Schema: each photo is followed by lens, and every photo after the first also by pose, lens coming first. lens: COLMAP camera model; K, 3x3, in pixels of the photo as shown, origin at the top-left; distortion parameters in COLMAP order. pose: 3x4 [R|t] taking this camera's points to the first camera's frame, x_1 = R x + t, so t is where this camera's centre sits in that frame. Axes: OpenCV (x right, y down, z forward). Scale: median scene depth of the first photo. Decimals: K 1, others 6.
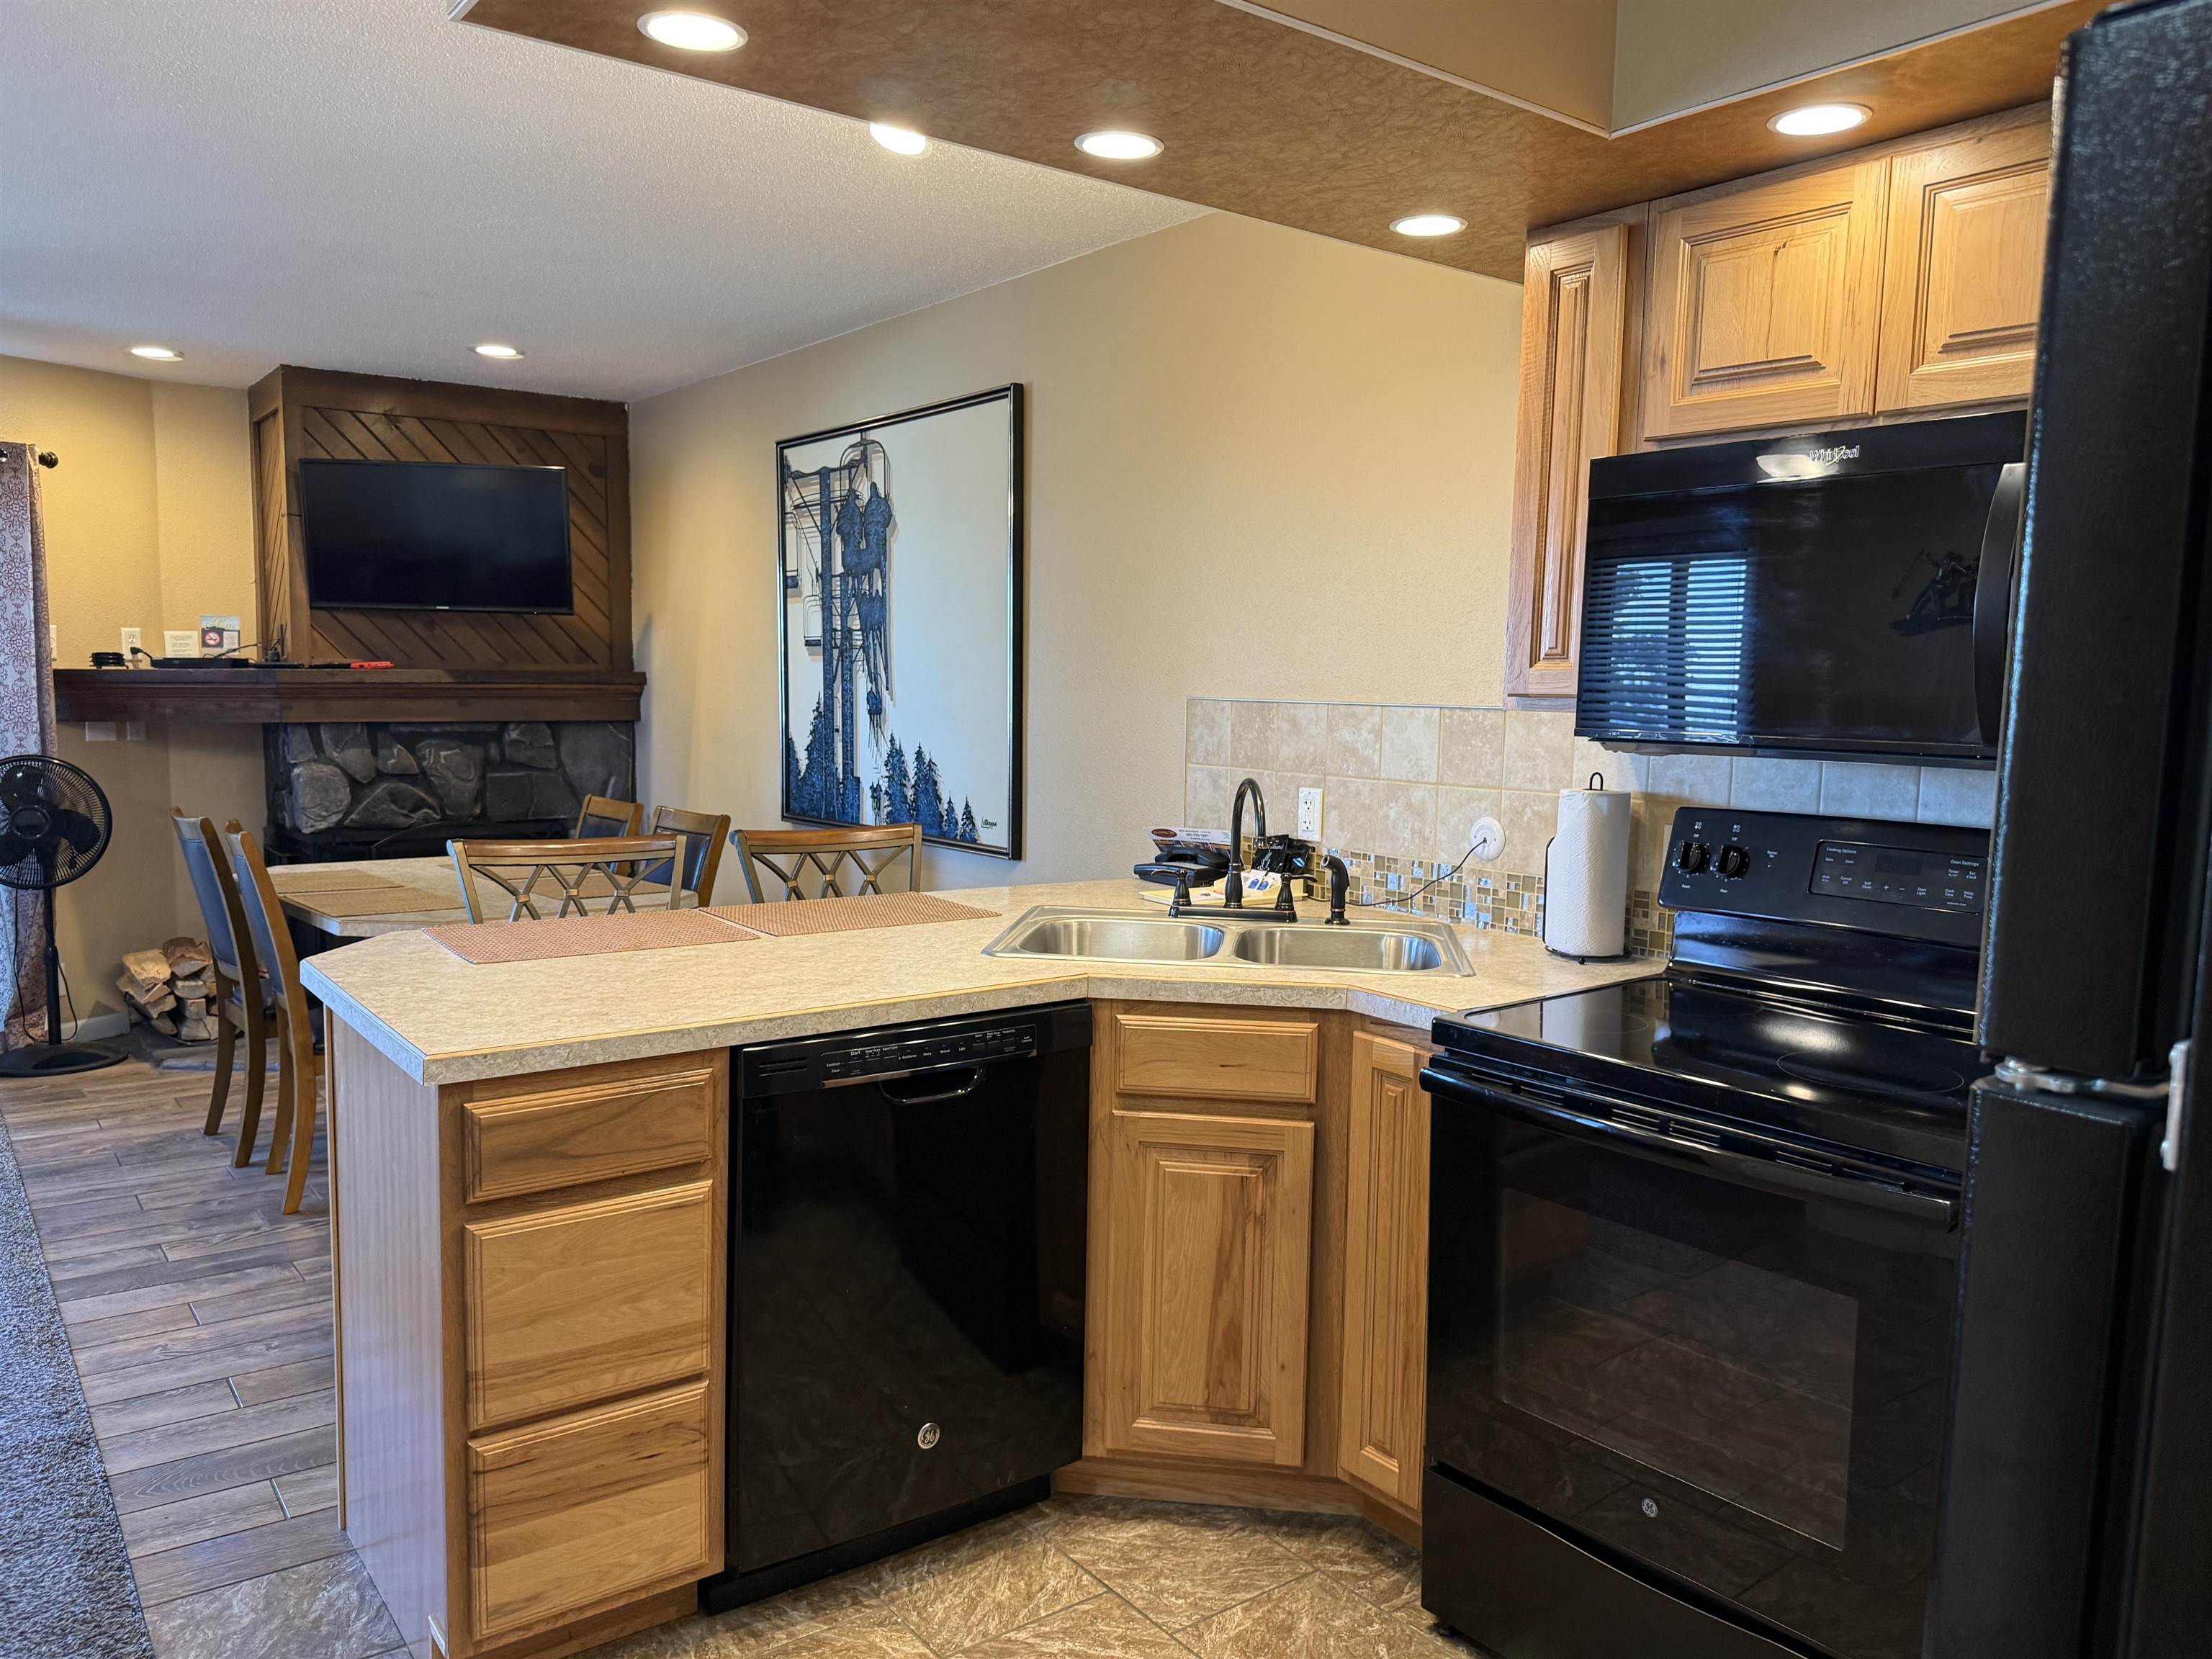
lens RADIAL K [[1597.3, 0, 1106.0], [0, 1597.3, 829.5], [0, 0, 1]] dist [0.083398, -0.101009]
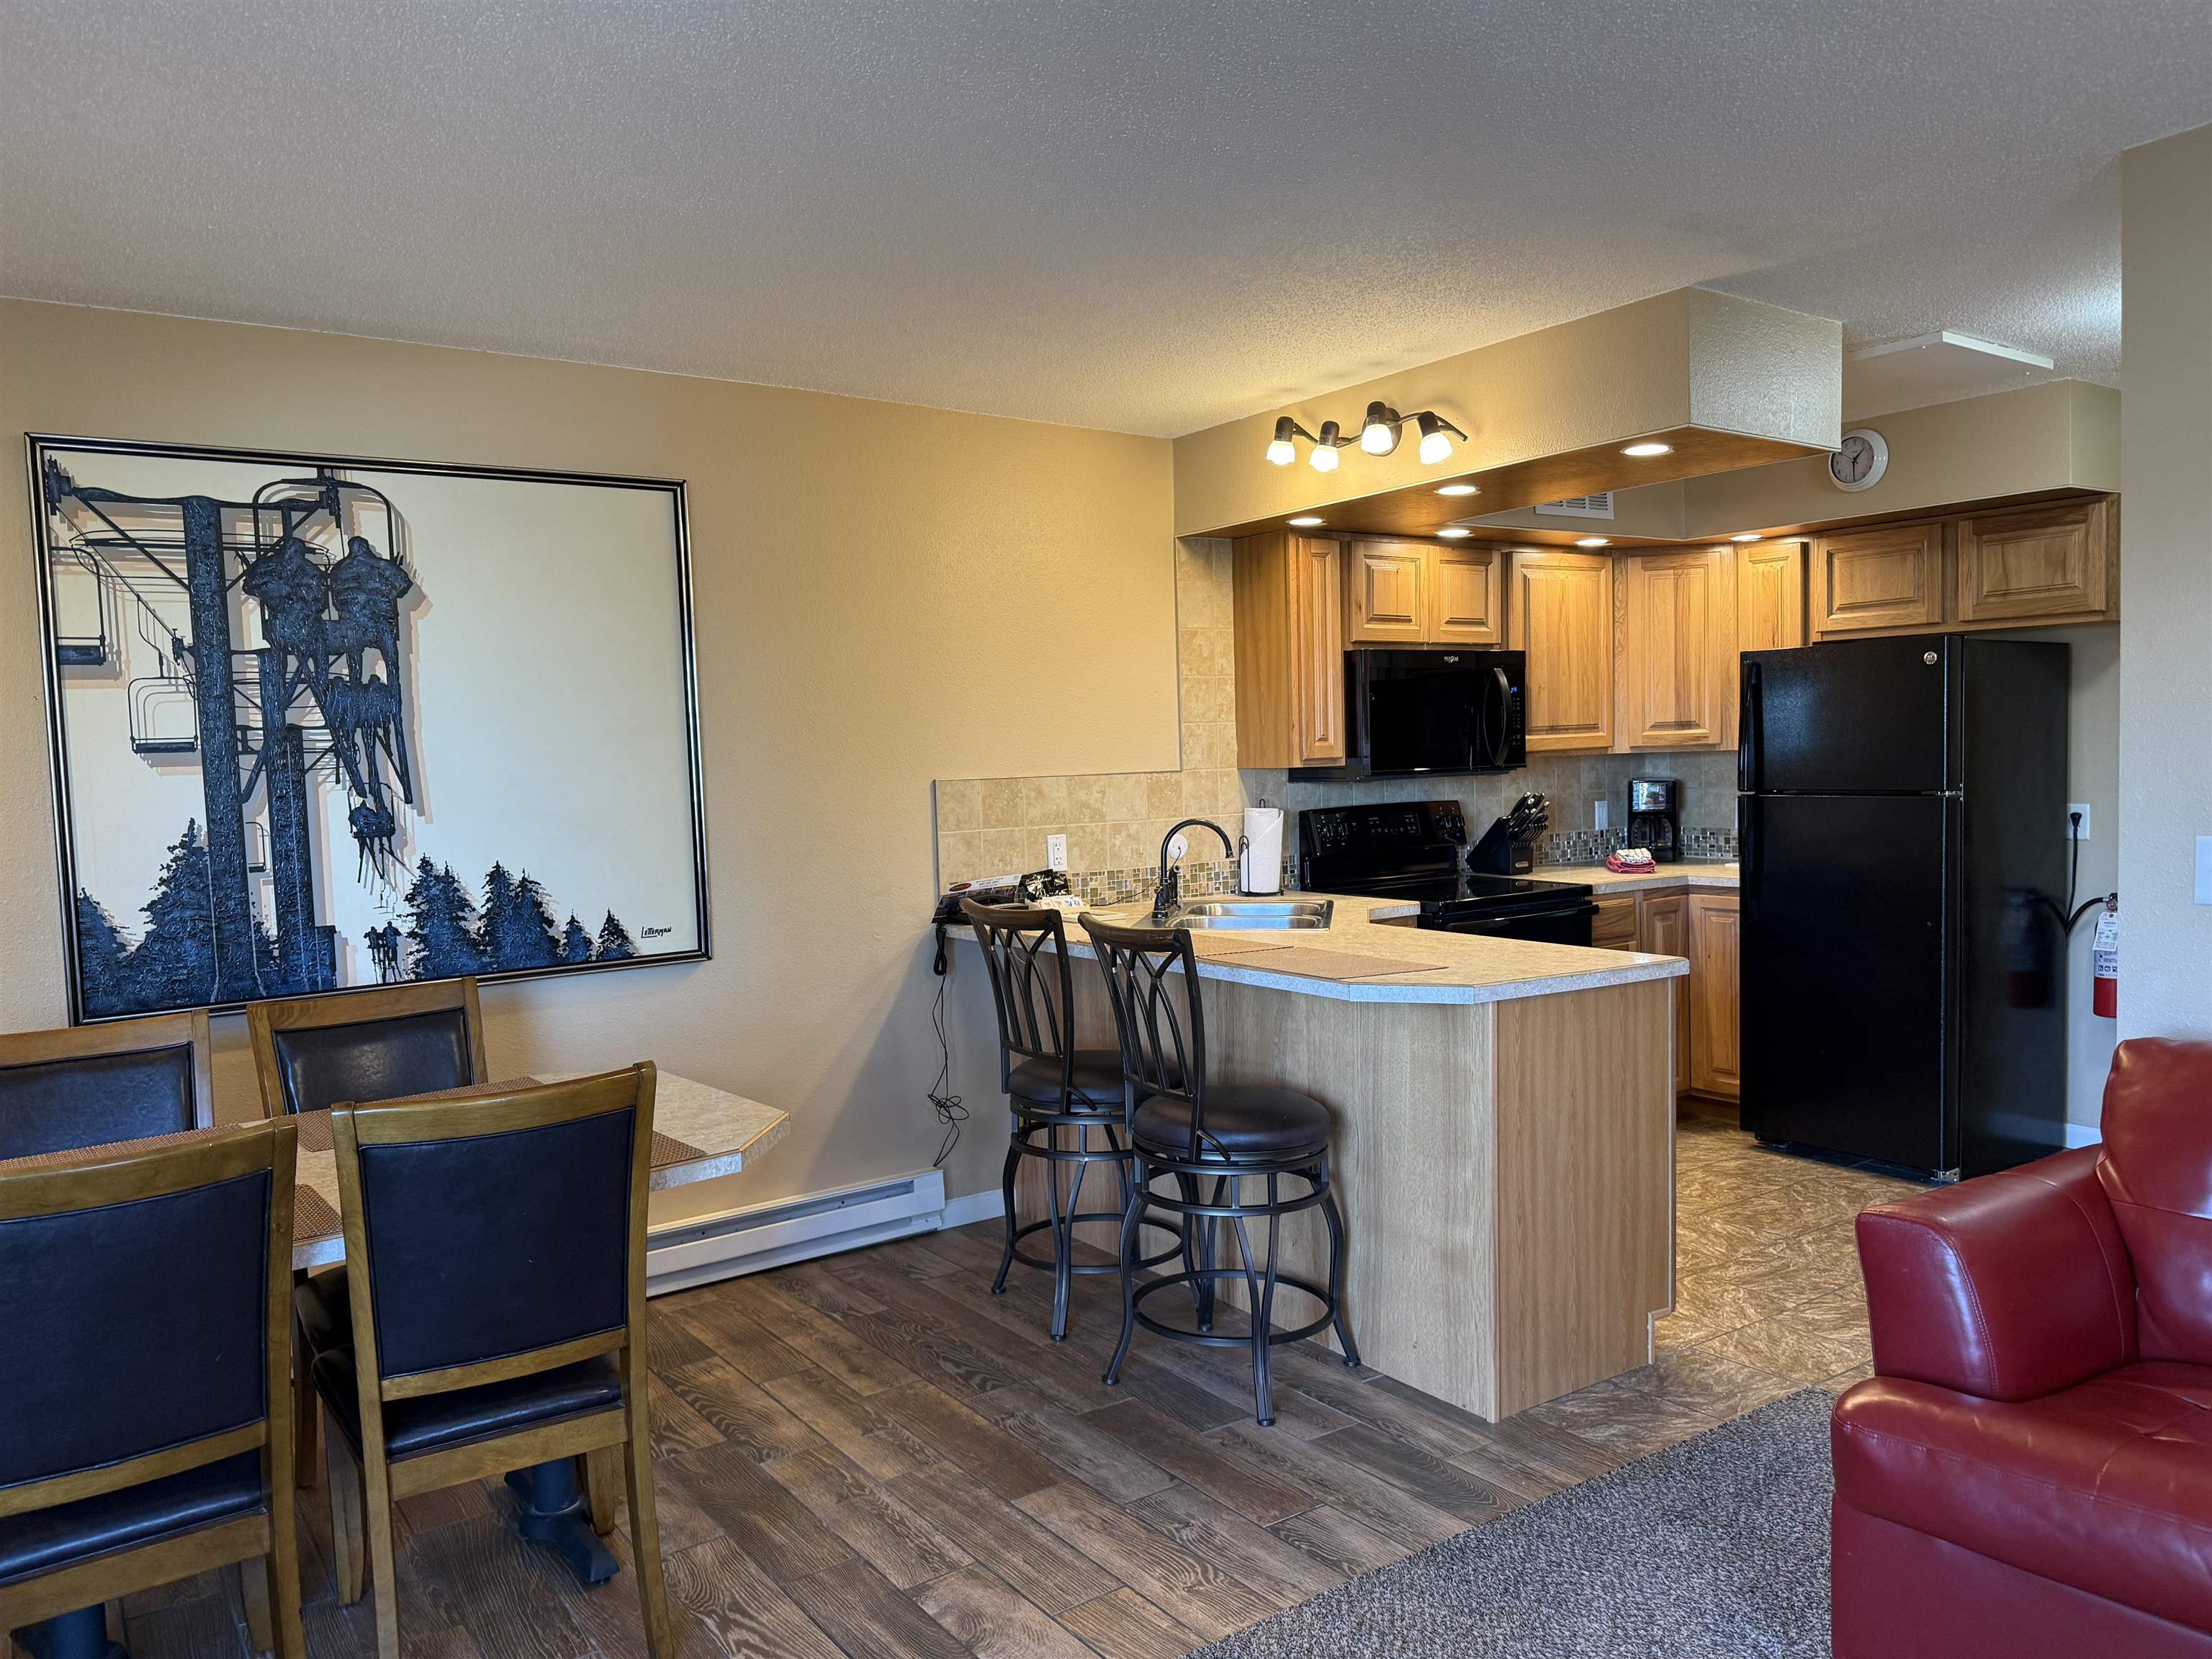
lens RADIAL K [[1538.3, 0, 1106.0], [0, 1538.3, 829.5], [0, 0, 1]] dist [0.092552, -0.163947]
pose [[0.036478, -0.070406, 0.996851, -0.866475], [0.125154, 0.989983, 0.065341, -0.080024], [-0.991467, 0.122376, 0.044924, 0.616397]]
